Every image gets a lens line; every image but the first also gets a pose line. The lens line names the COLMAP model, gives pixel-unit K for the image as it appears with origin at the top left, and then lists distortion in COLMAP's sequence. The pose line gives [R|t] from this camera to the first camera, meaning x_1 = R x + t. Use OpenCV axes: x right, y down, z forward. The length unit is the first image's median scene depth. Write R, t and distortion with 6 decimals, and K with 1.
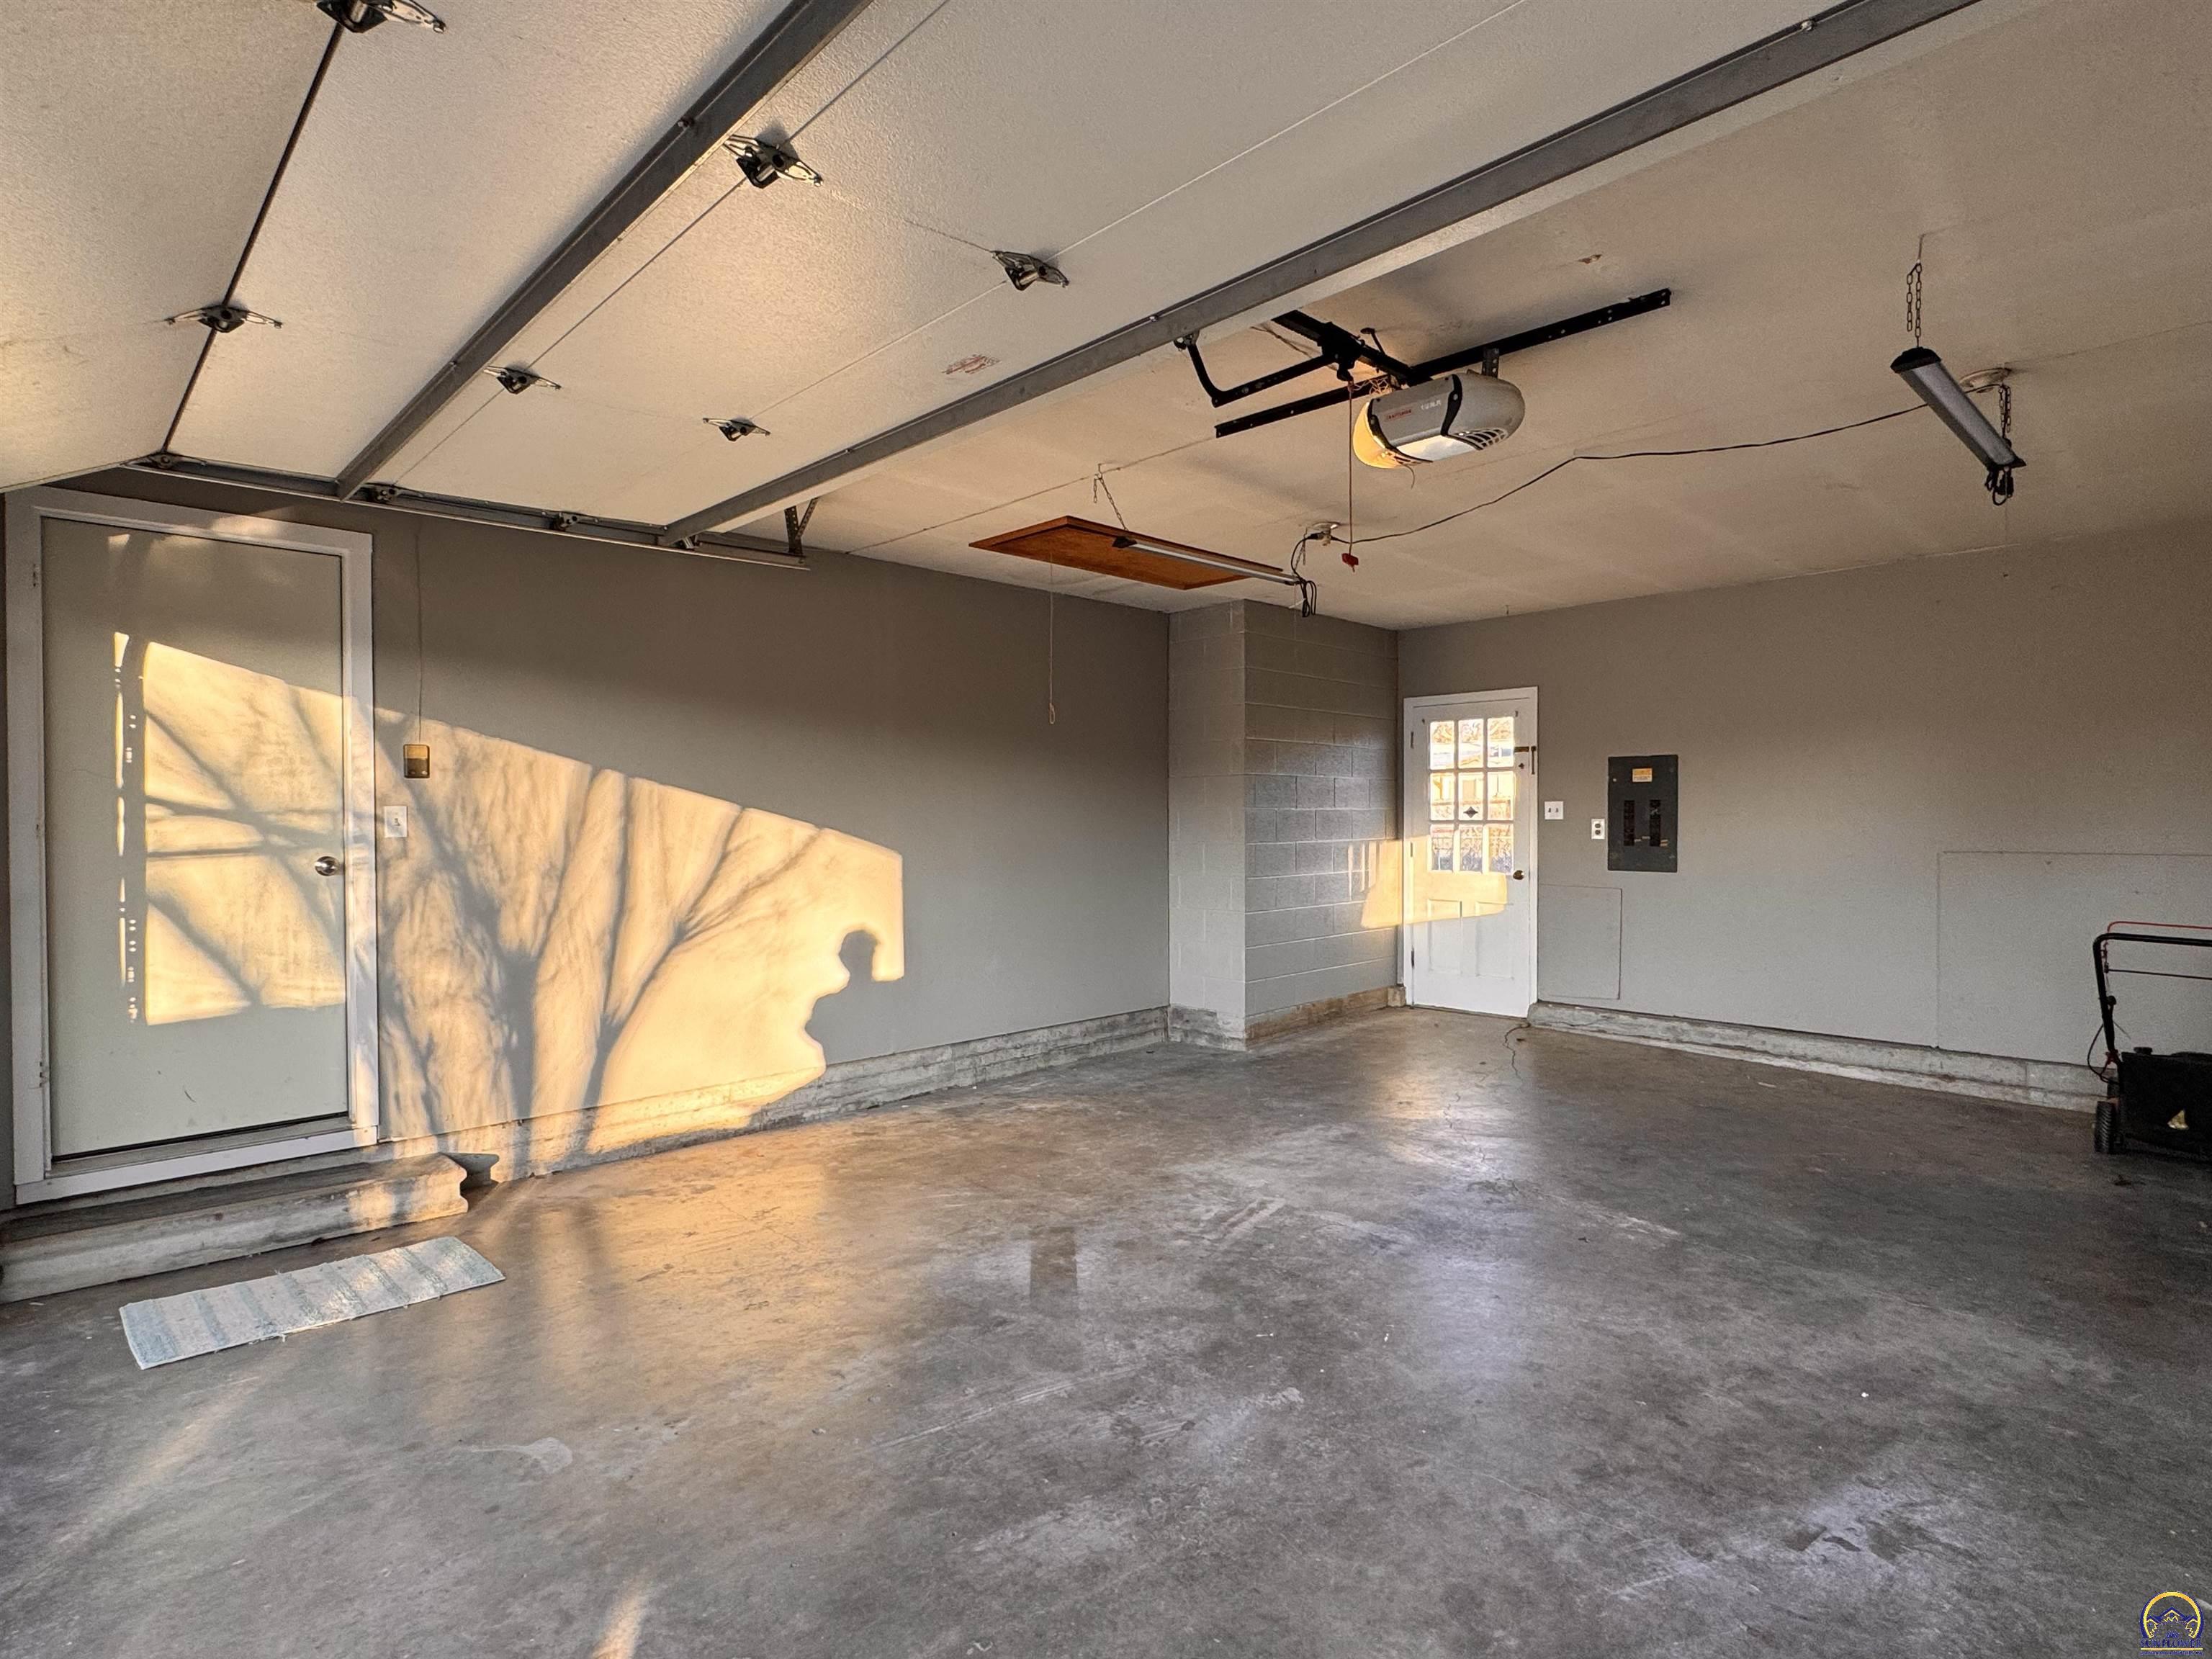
lens RADIAL K [[1125.5, 0, 1106.0], [0, 1125.5, 829.5], [0, 0, 1]] dist [-0.000057, -0.000069]
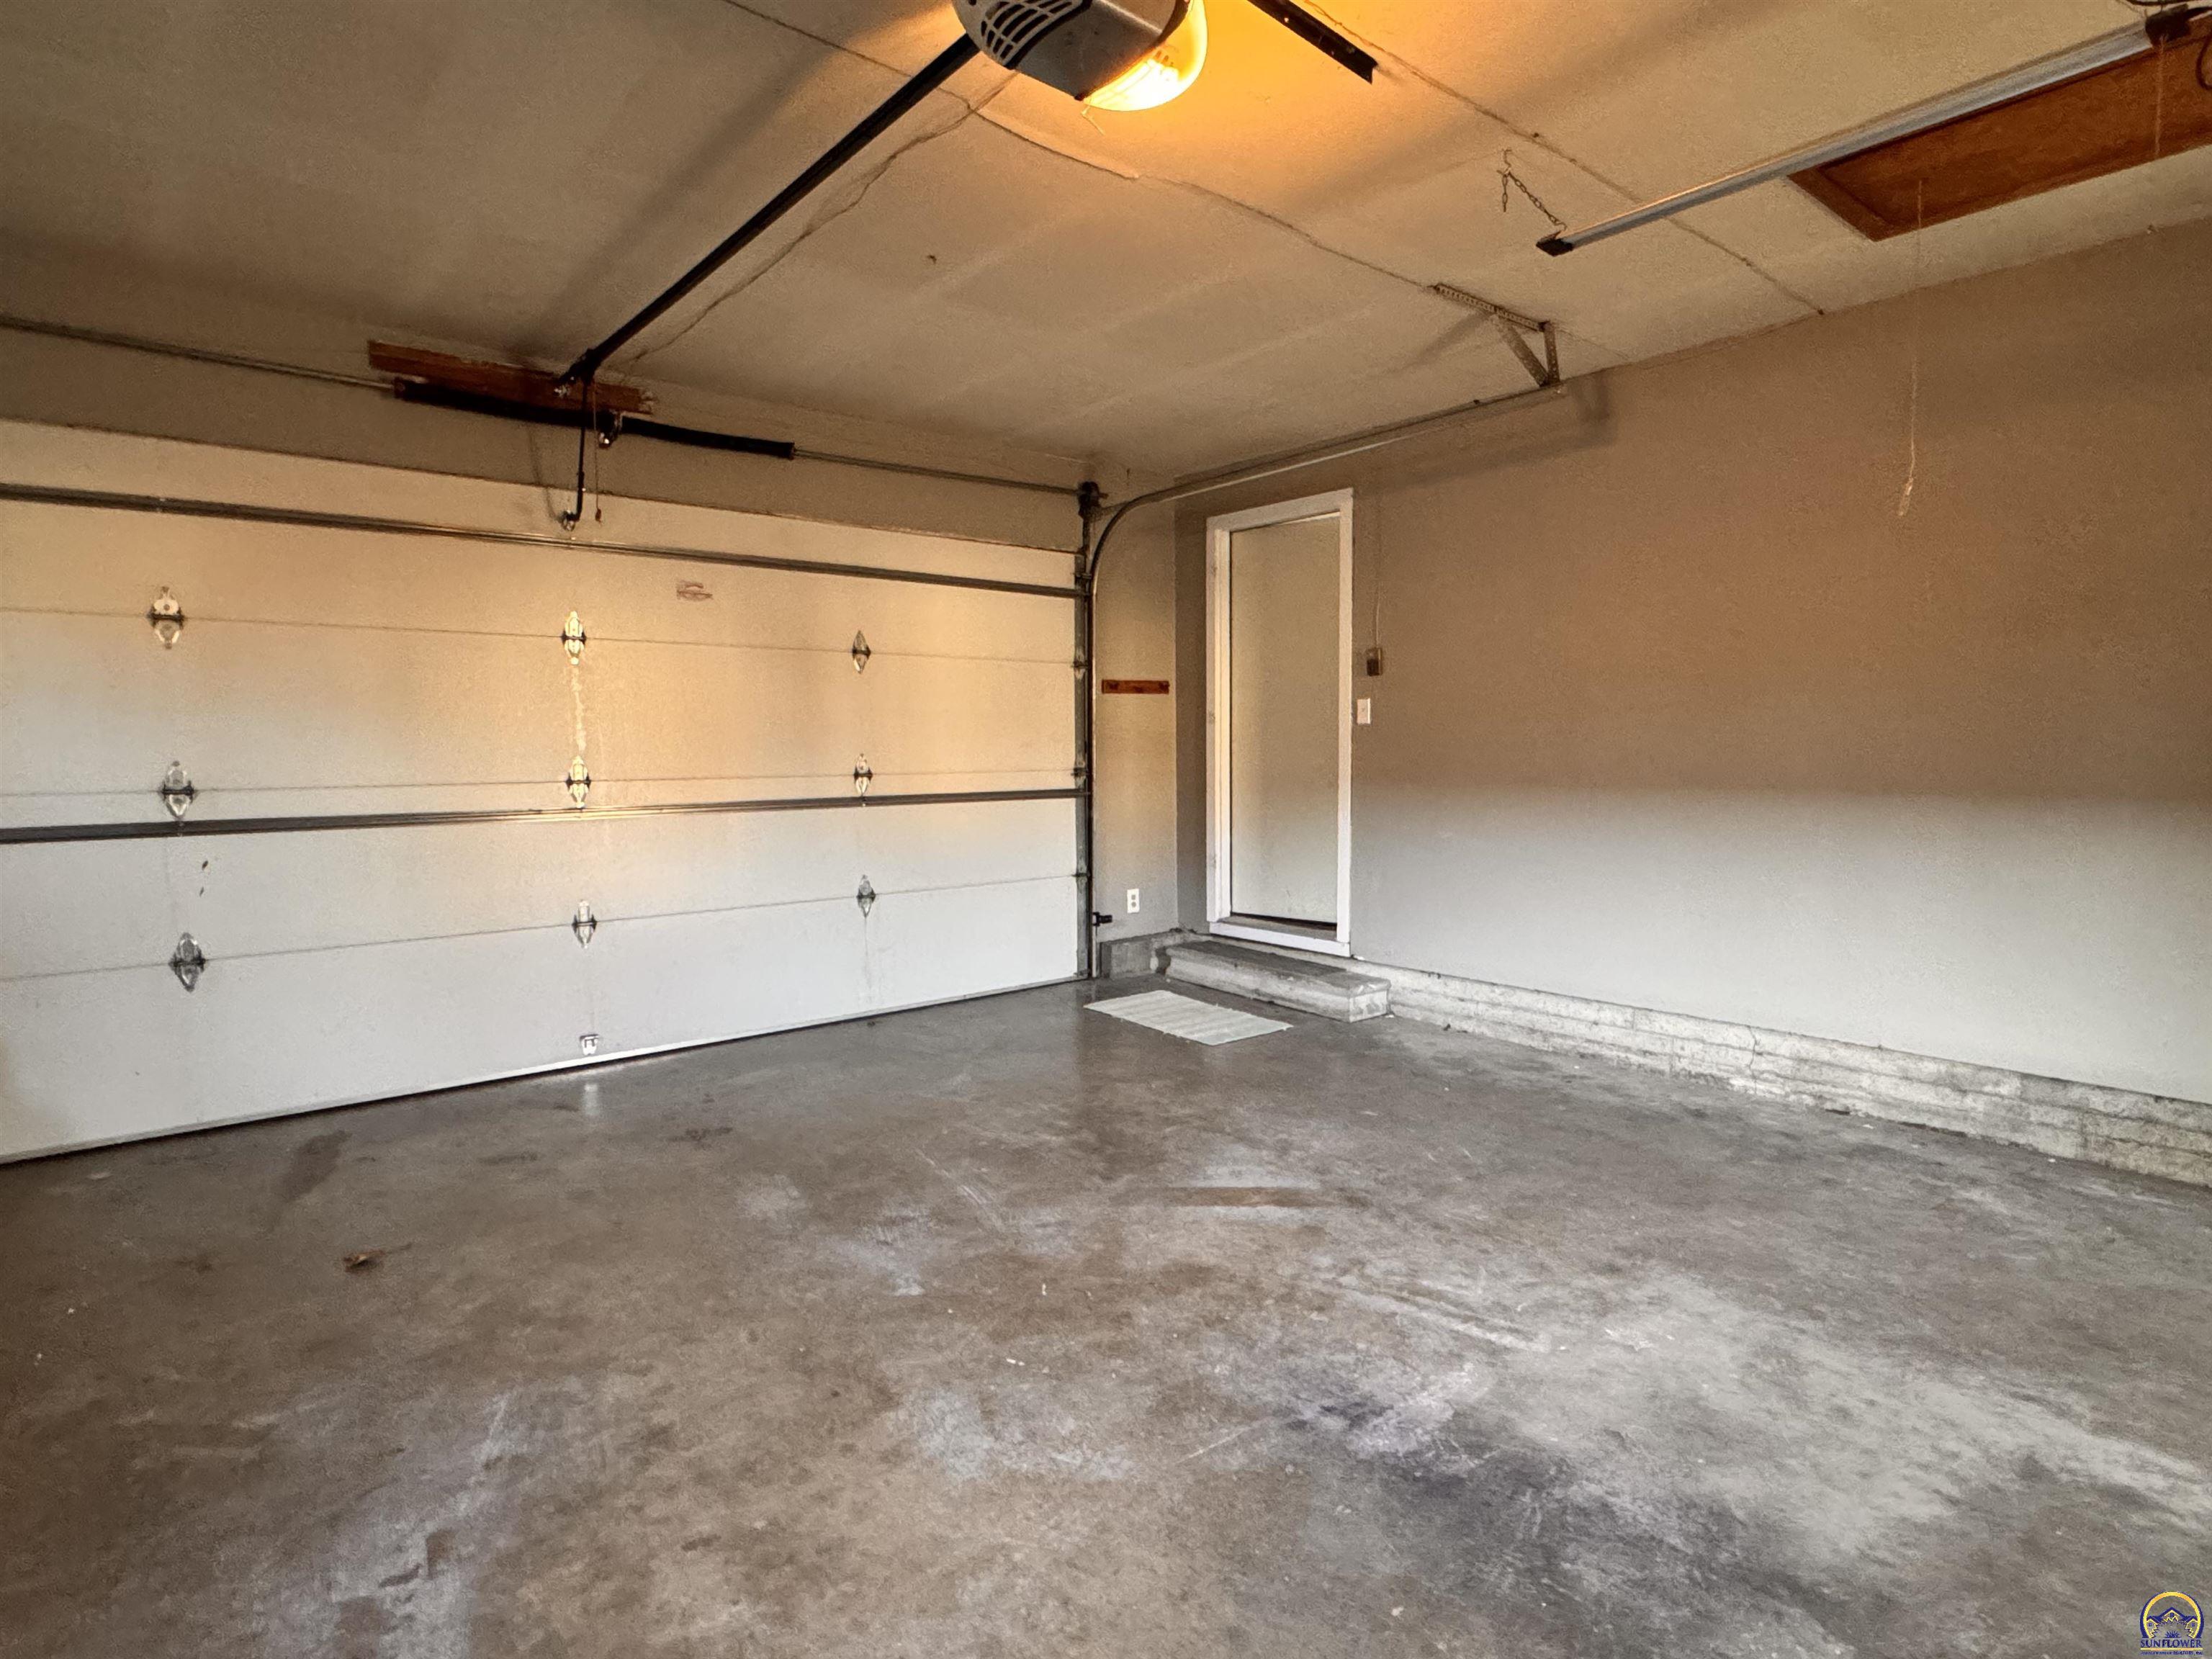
lens RADIAL K [[1174.1, 0, 1106.0], [0, 1174.1, 829.5], [0, 0, 1]] dist [0.001518, -0.000914]
pose [[-0.073715, 0.079215, -0.994128, 0.802292], [-0.003467, 0.996814, 0.079687, 0.022529], [0.997273, 0.009320, -0.073206, 0.888958]]
